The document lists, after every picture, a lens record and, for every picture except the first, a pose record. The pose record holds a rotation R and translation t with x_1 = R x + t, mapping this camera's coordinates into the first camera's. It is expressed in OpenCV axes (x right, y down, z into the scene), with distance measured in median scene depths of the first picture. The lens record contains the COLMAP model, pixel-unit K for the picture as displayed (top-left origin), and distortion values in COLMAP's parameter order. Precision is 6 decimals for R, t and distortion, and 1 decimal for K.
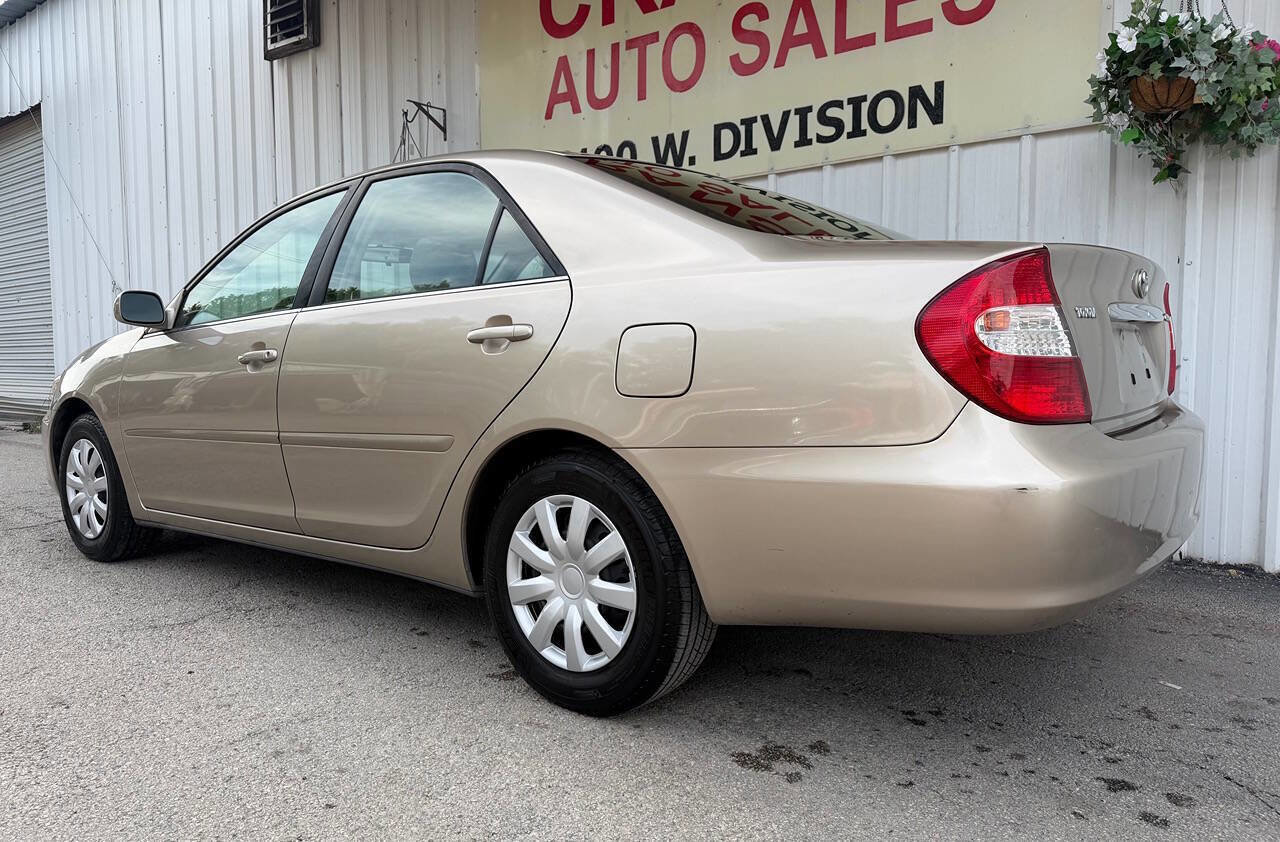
lens RADIAL K [[916.0, 0, 644.2], [0, 916.0, 451.7], [0, 0, 1]] dist [-0.007175, -0.010473]
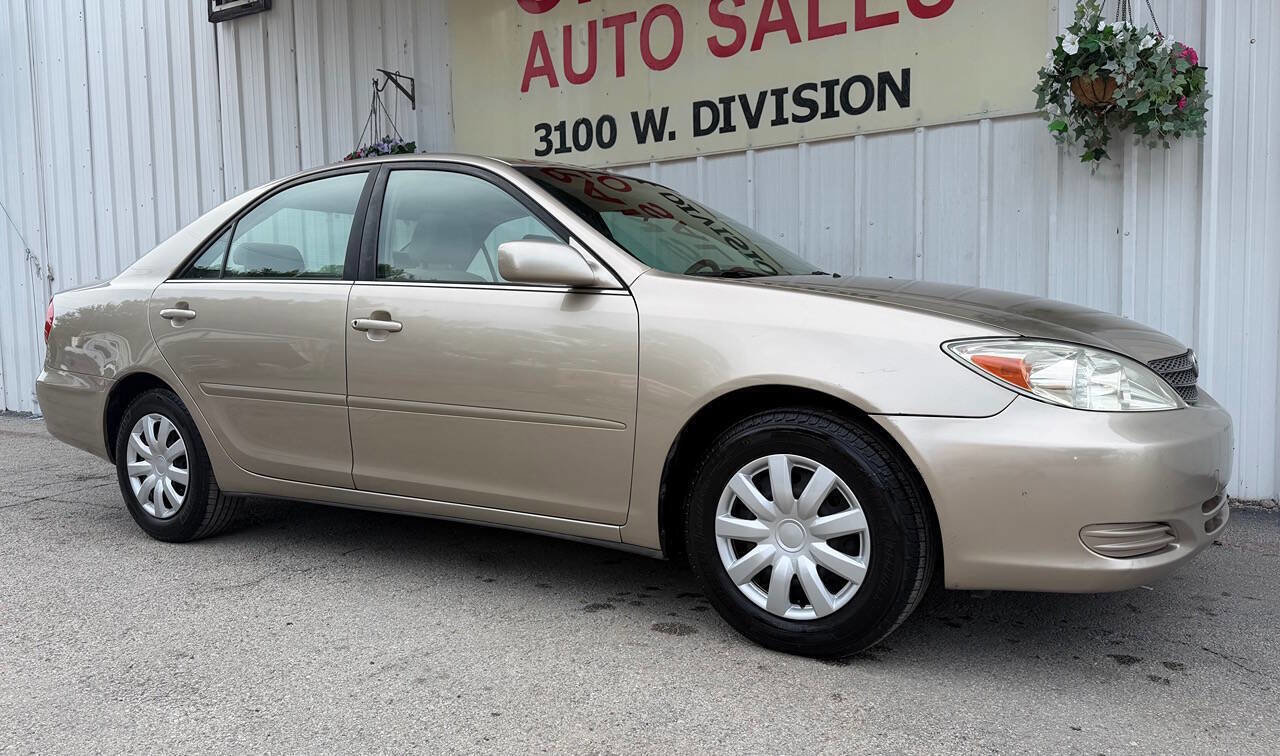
lens RADIAL K [[933.2, 0, 666.1], [0, 933.2, 419.8], [0, 0, 1]] dist [0.044273, -0.092356]
pose [[0.991854, -0.027496, 0.124376, -0.109698], [0.026910, 0.999617, 0.006394, 0.004236], [-0.124505, -0.002995, 0.992215, -0.085869]]
